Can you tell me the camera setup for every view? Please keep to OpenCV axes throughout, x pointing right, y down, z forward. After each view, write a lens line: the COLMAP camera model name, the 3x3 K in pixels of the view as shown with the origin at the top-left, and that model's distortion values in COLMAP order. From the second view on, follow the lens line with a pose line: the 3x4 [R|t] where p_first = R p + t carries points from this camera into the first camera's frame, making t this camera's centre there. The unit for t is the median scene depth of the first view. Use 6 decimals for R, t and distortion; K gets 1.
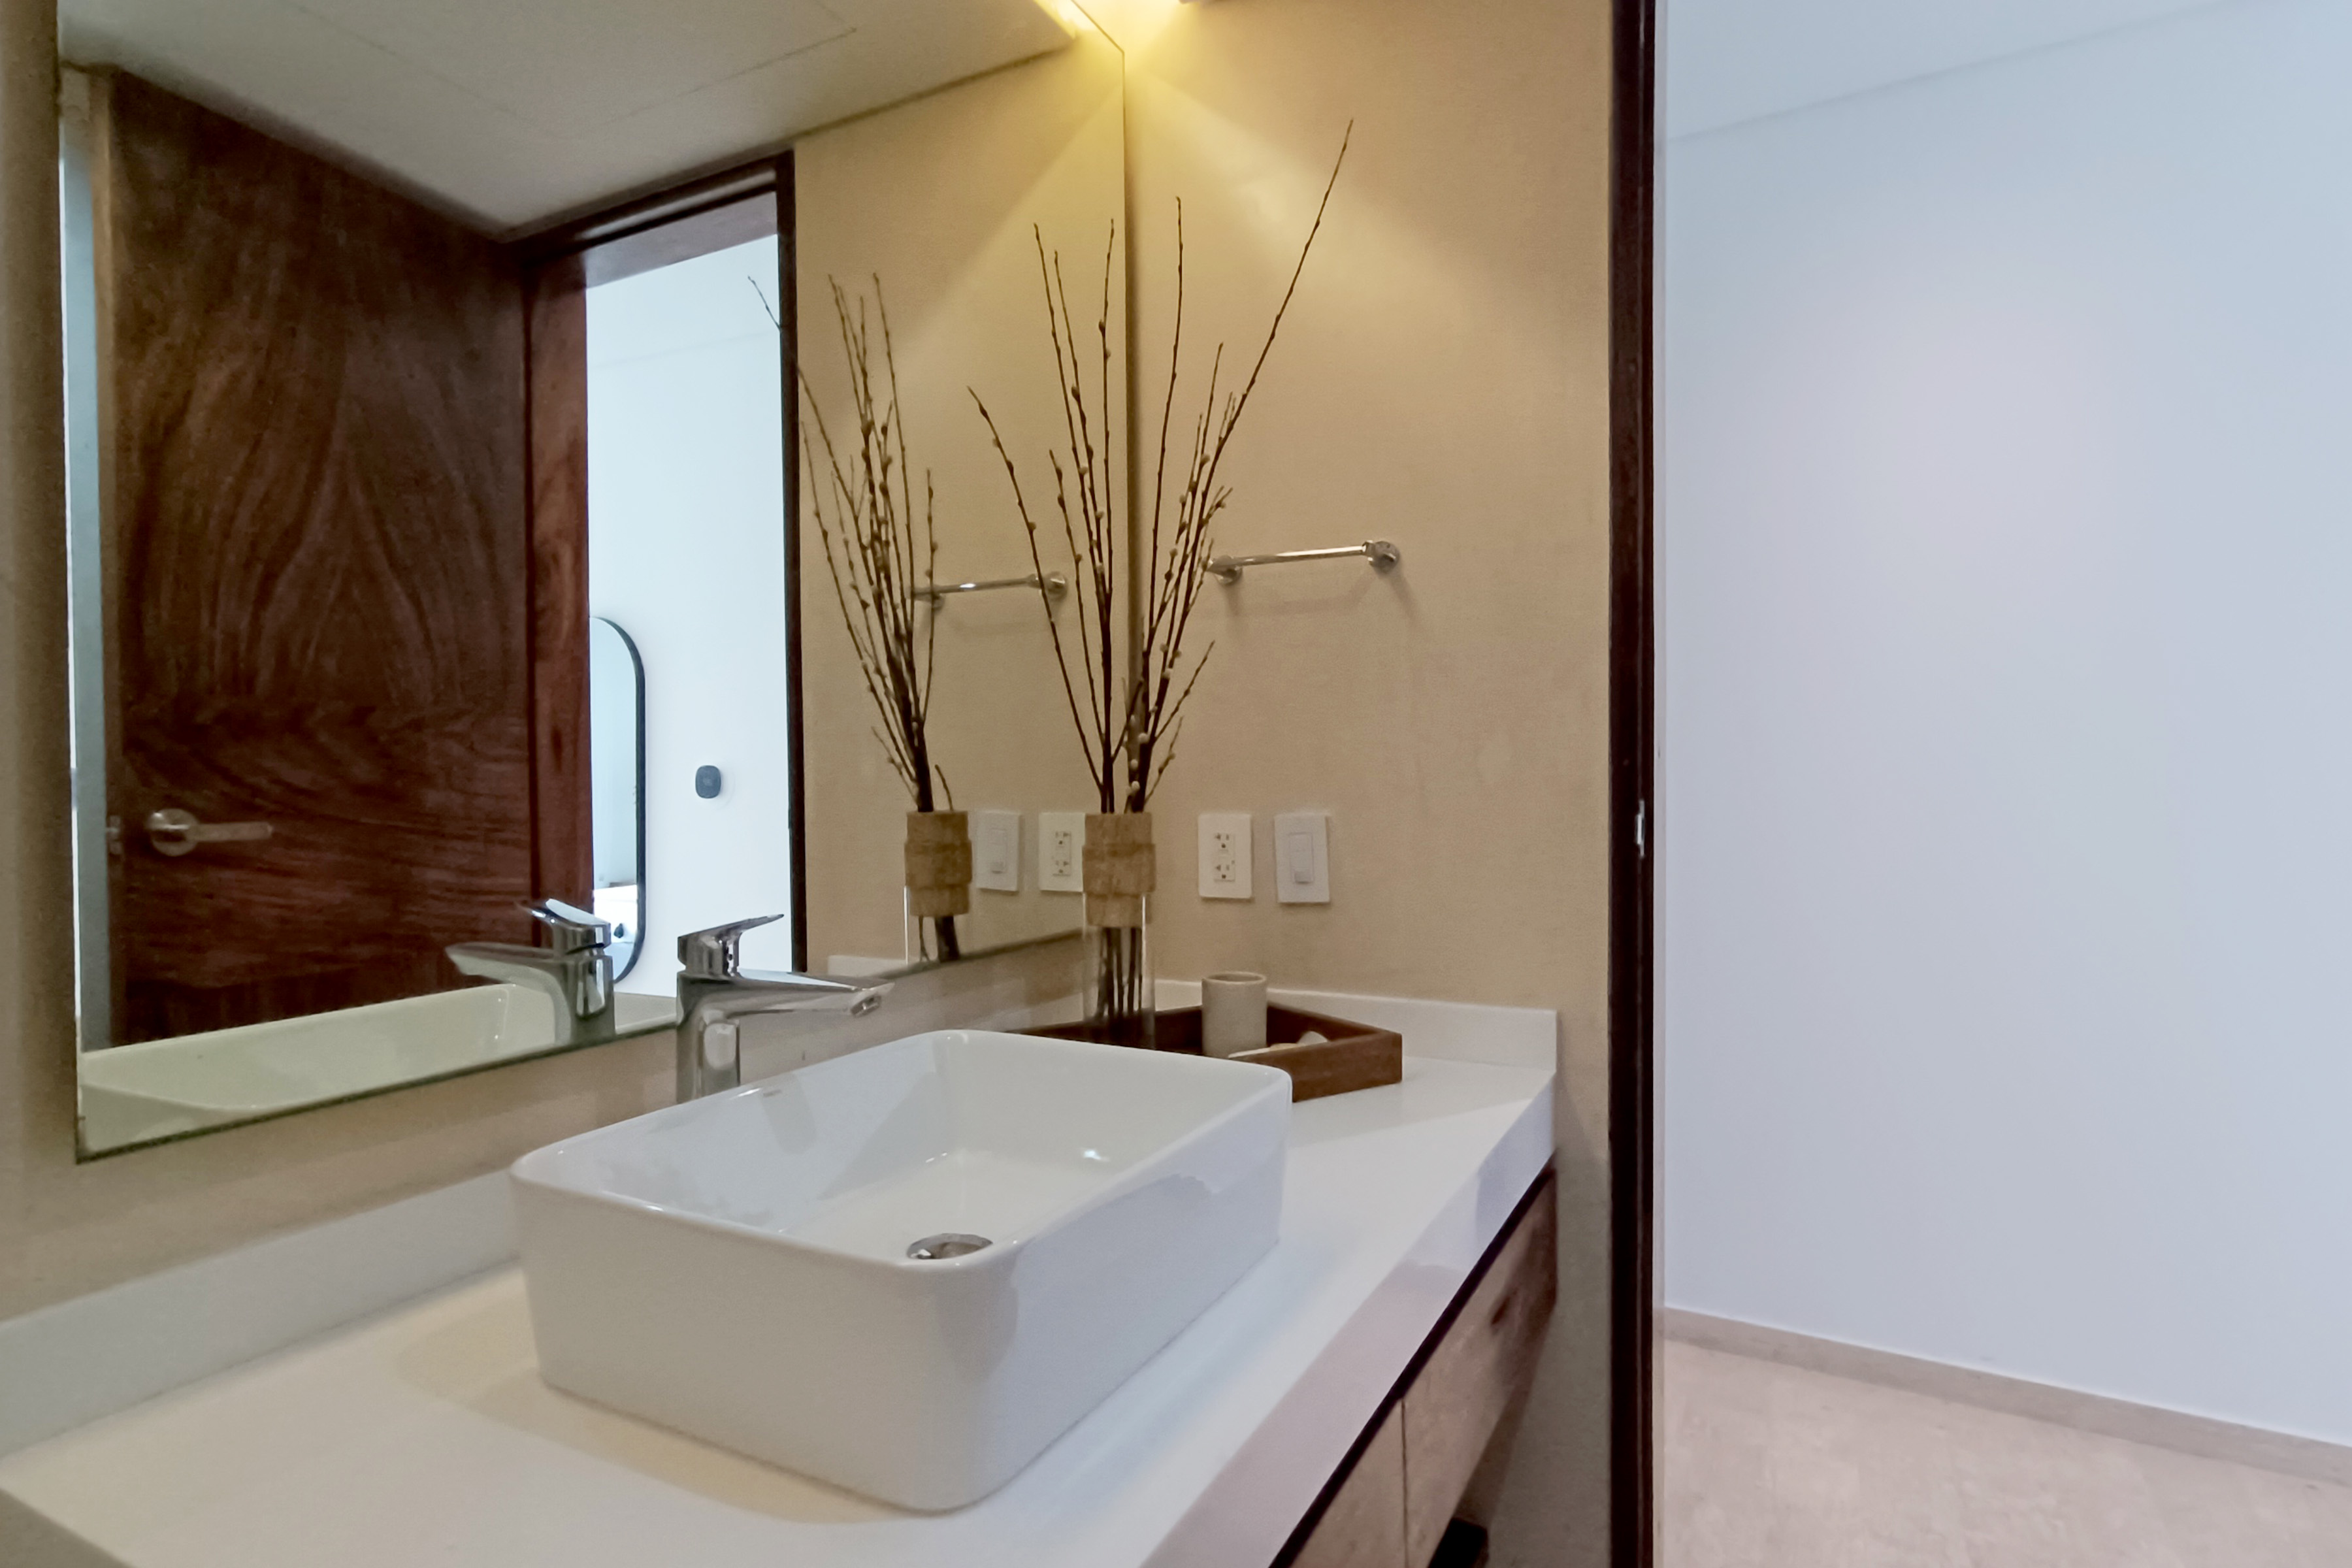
lens RADIAL K [[1283.2, 0, 1162.2], [0, 1283.2, 786.7], [0, 0, 1]] dist [-0.024905, 0.022577]
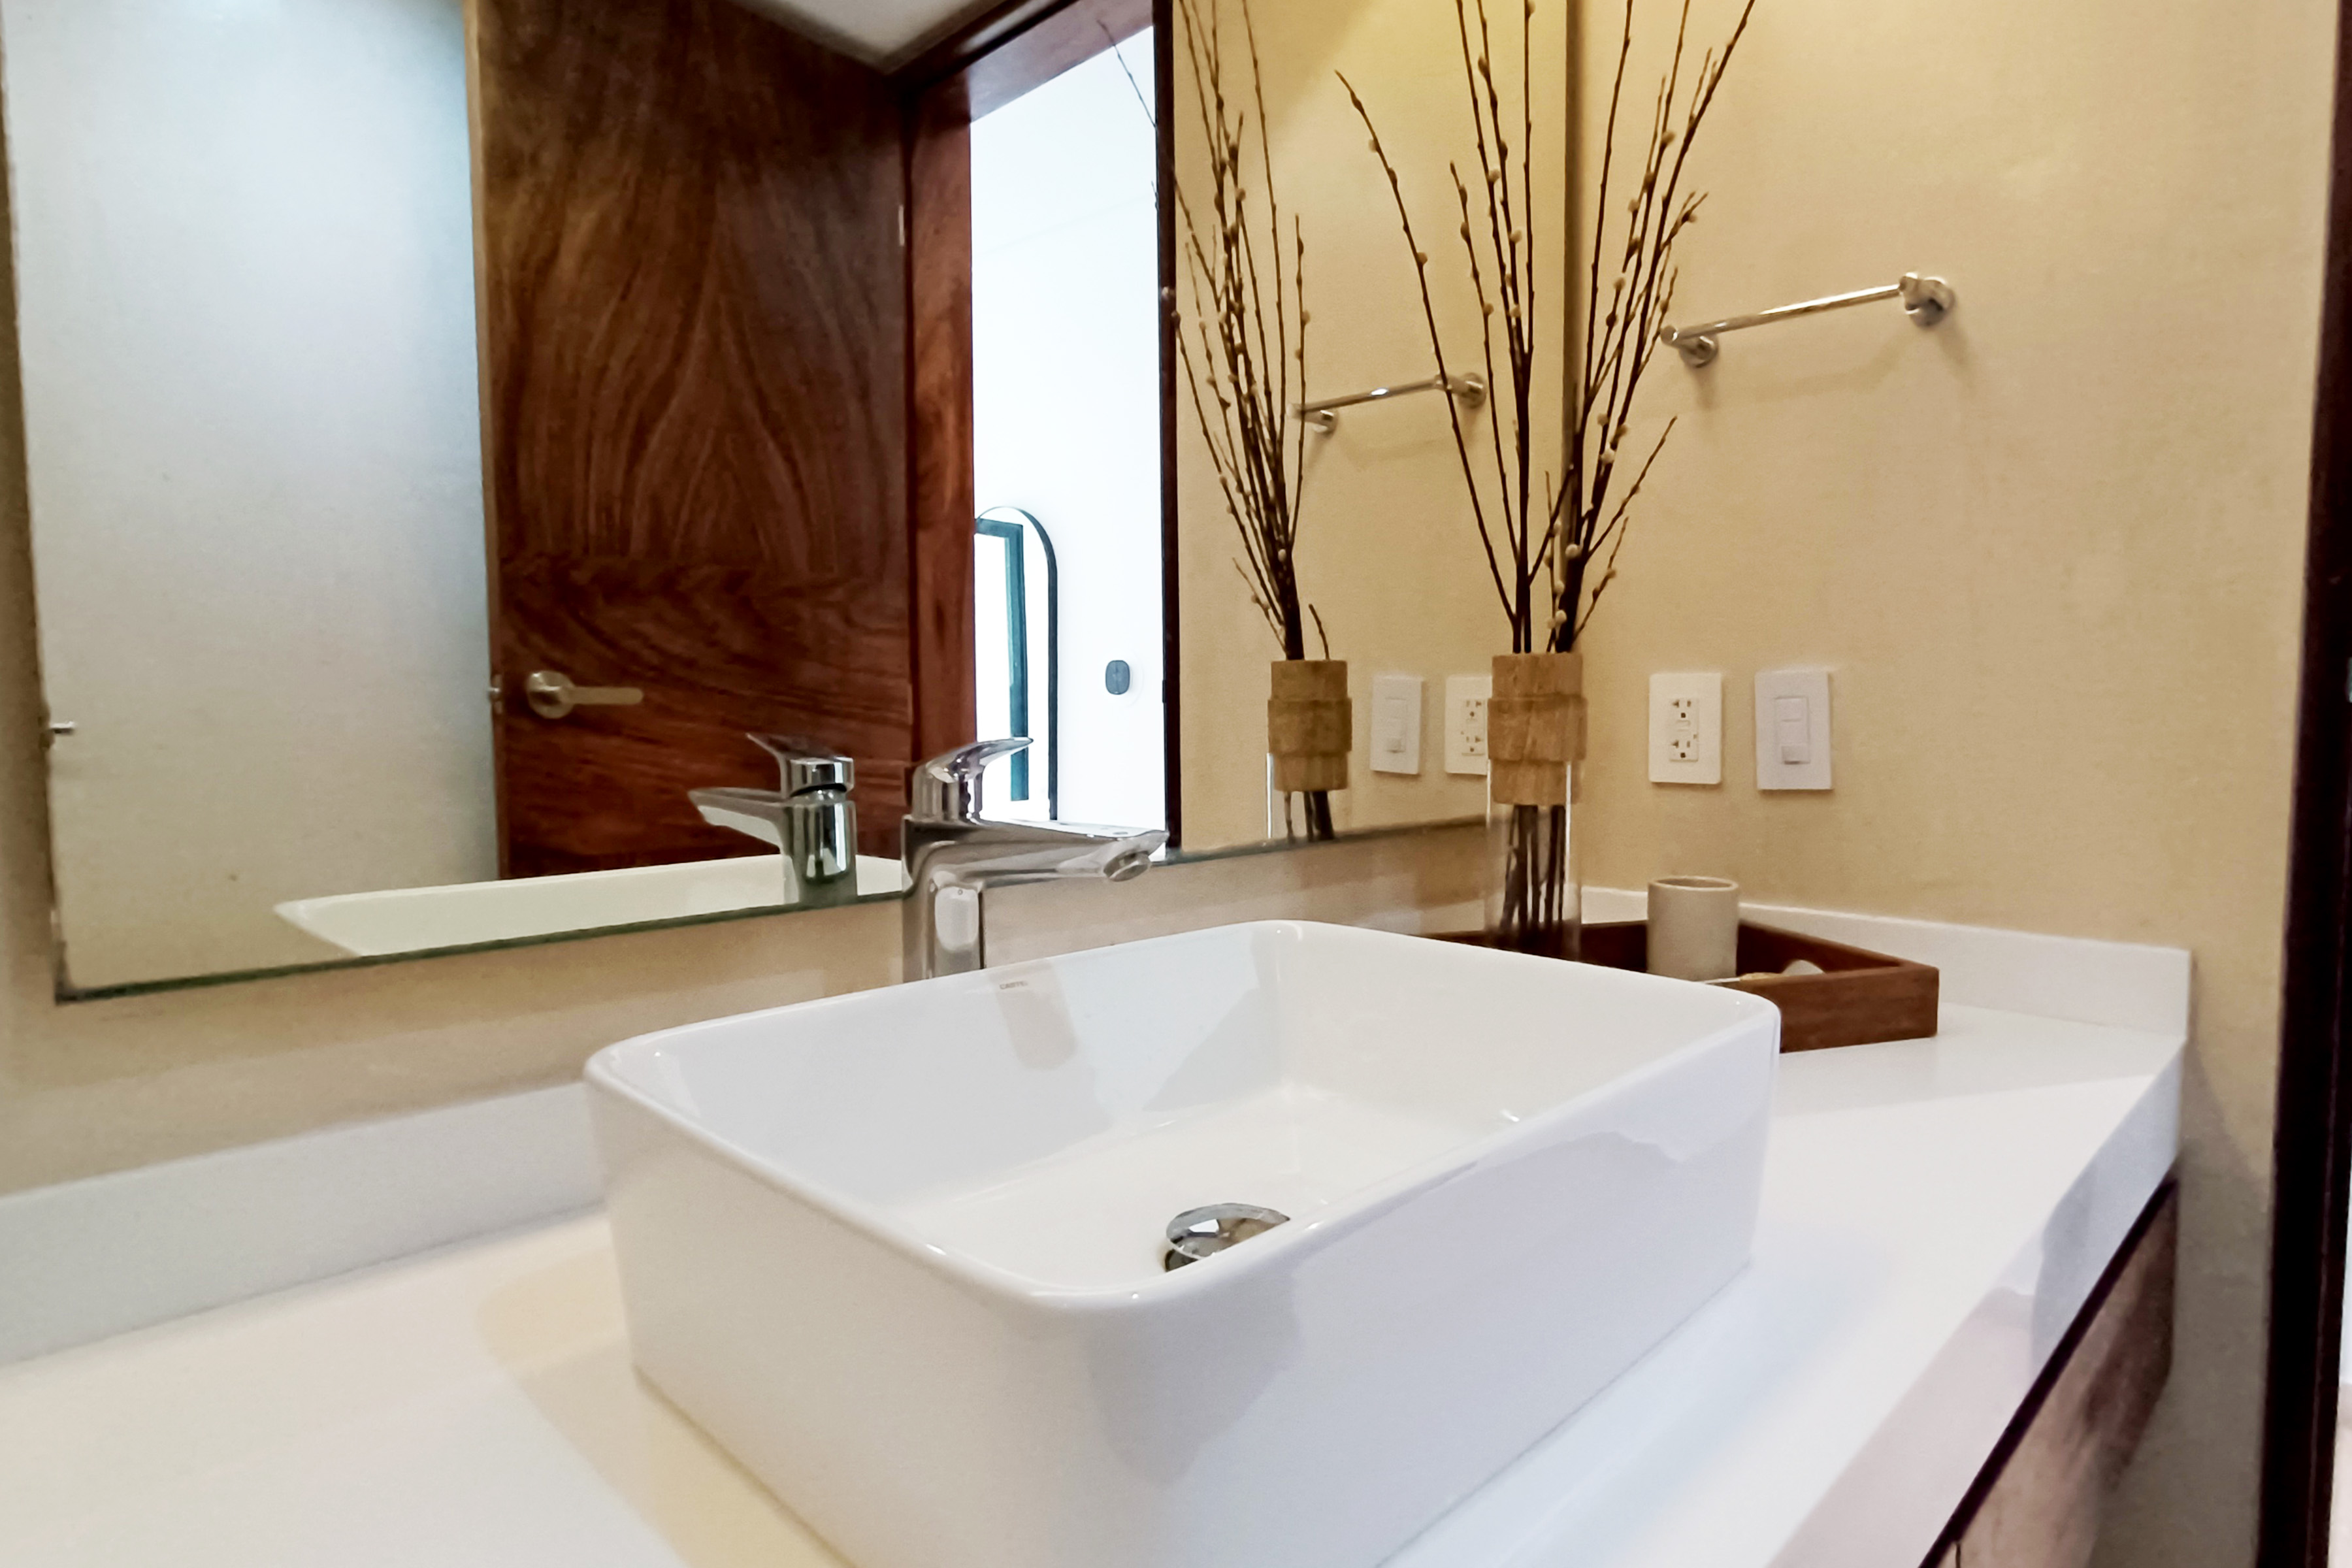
lens RADIAL K [[1283.2, 0, 1273.1], [0, 1283.2, 793.1], [0, 0, 1]] dist [-0.024905, 0.022577]
pose [[0.964914, 0.022578, -0.261593, 0.013726], [-0.008558, 0.998471, 0.054611, 0.057960], [0.262426, -0.050456, 0.963632, 0.220114]]
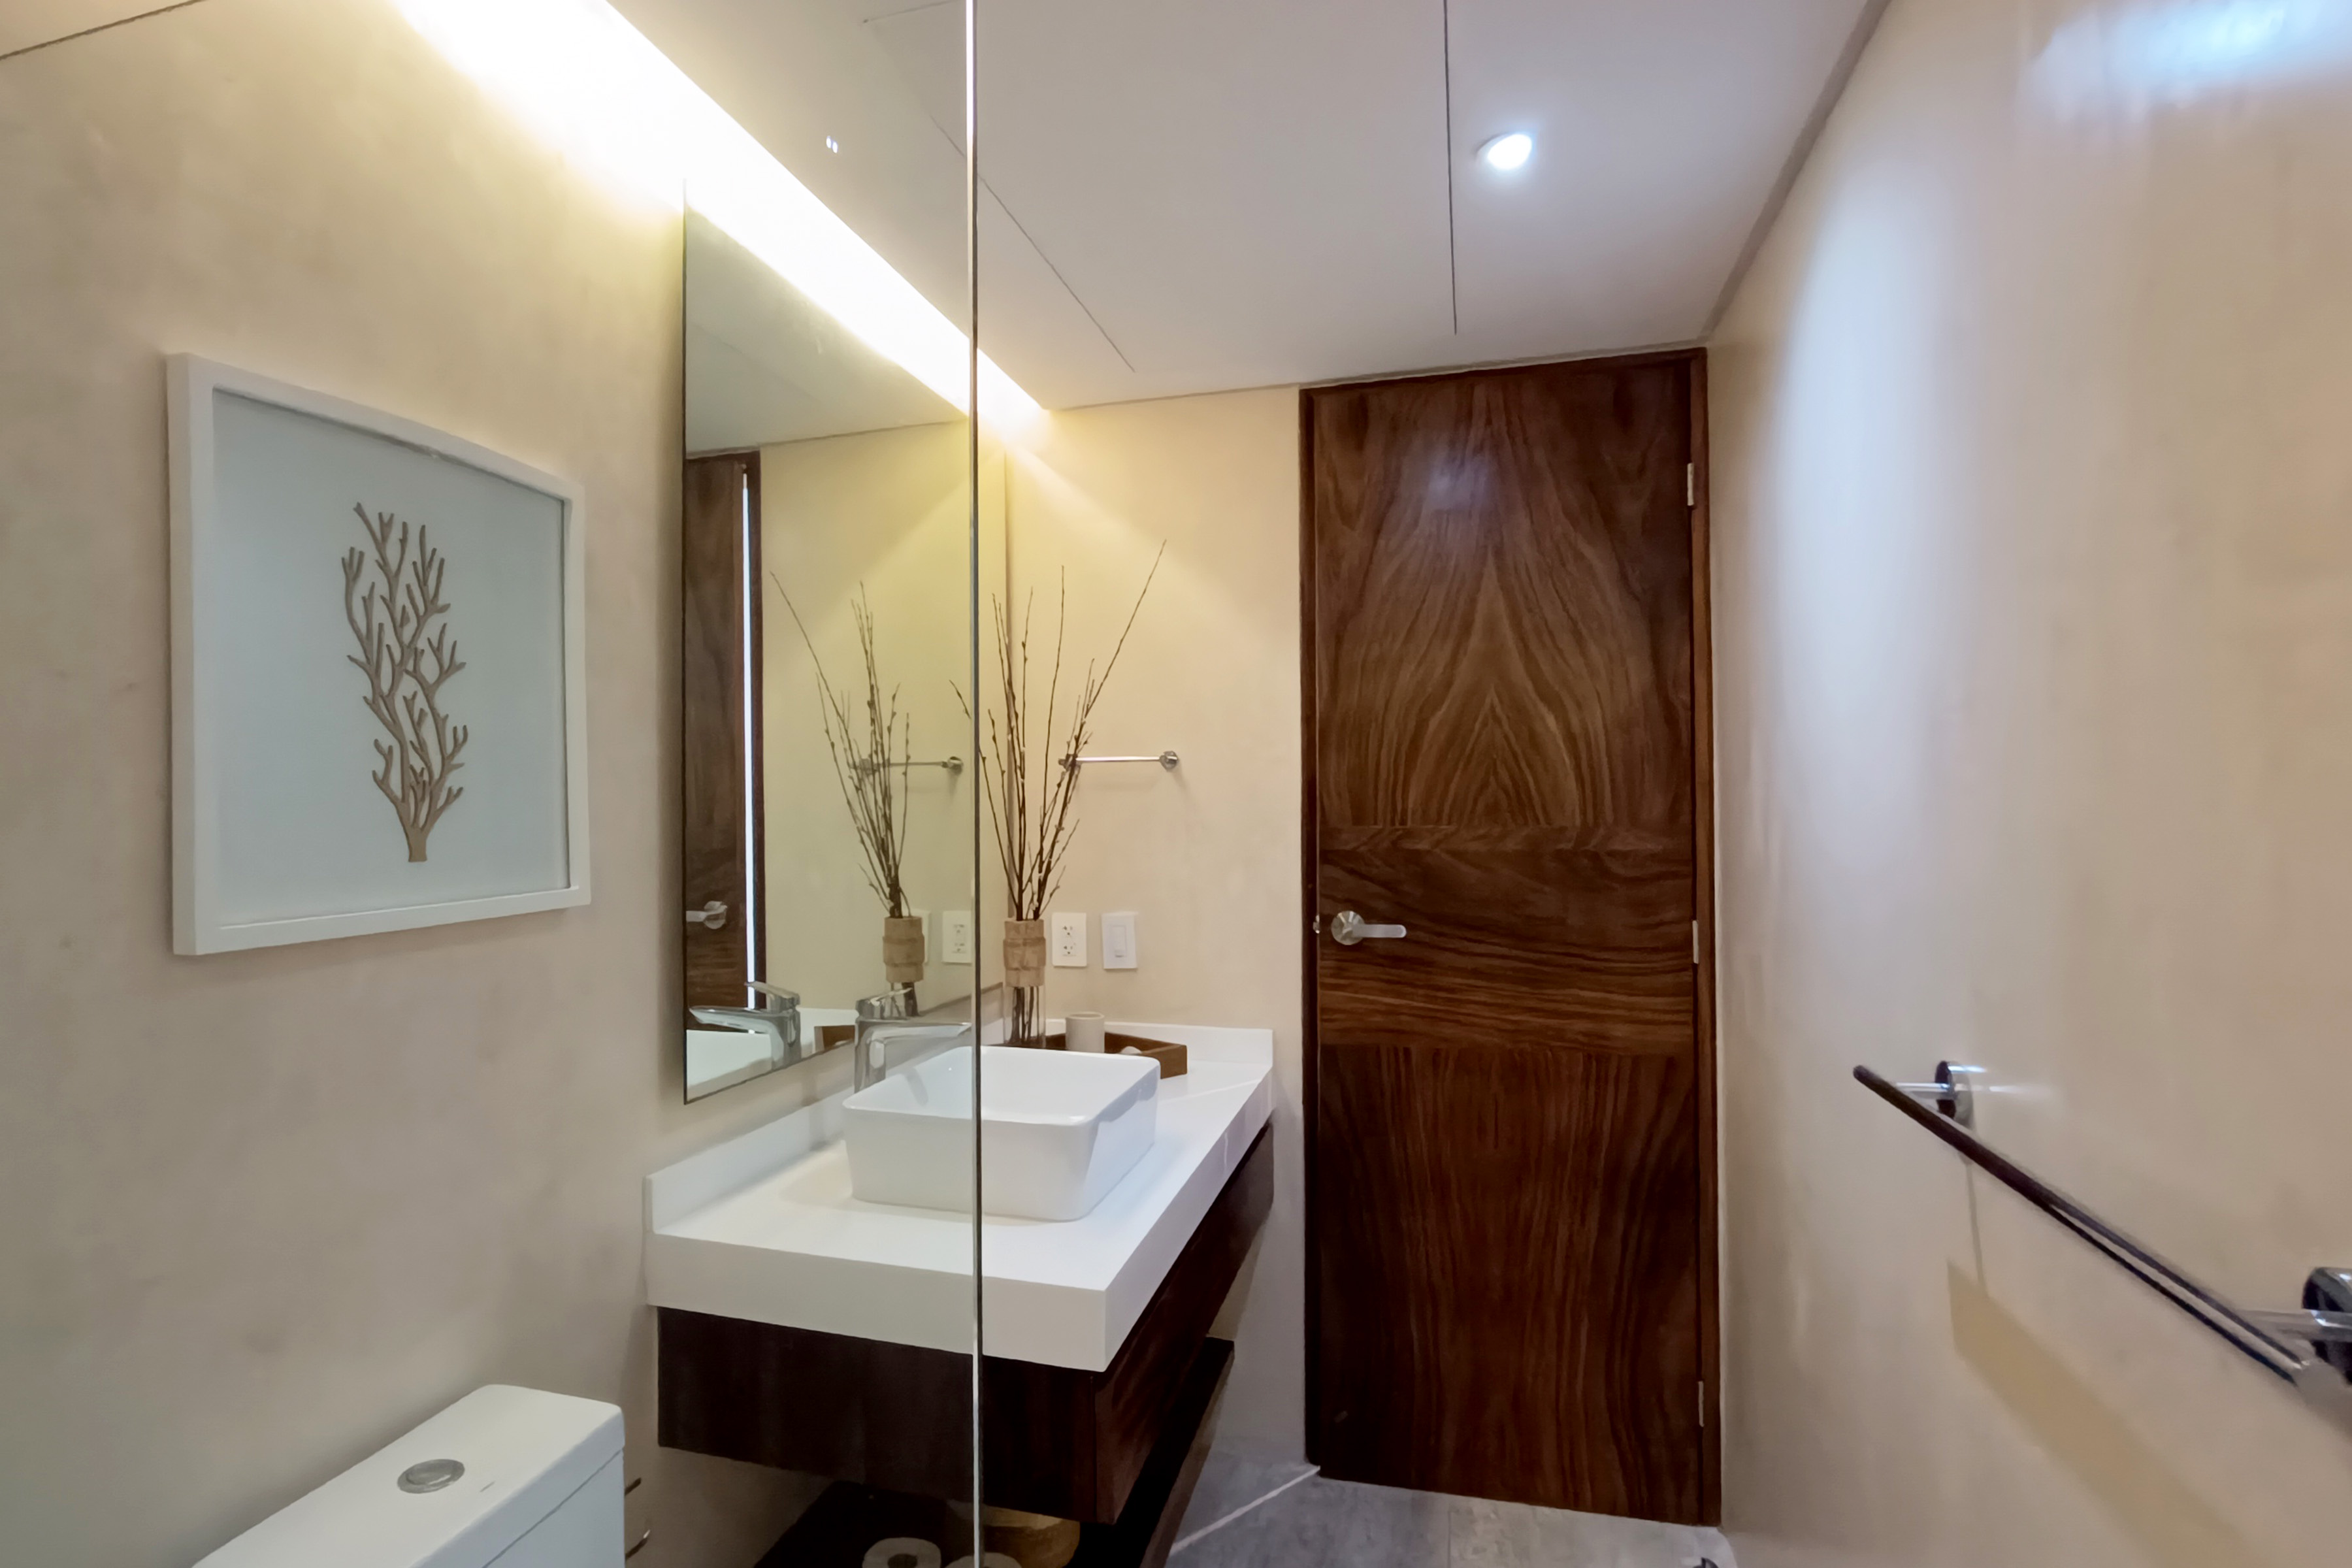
lens RADIAL K [[1283.2, 0, 1078.3], [0, 1283.2, 786.2], [0, 0, 1]] dist [-0.024905, 0.022577]
pose [[0.984129, 0.004641, 0.177391, -0.246071], [0.001536, 0.999398, -0.034670, -0.089540], [-0.177445, 0.034393, 0.983530, -0.634533]]
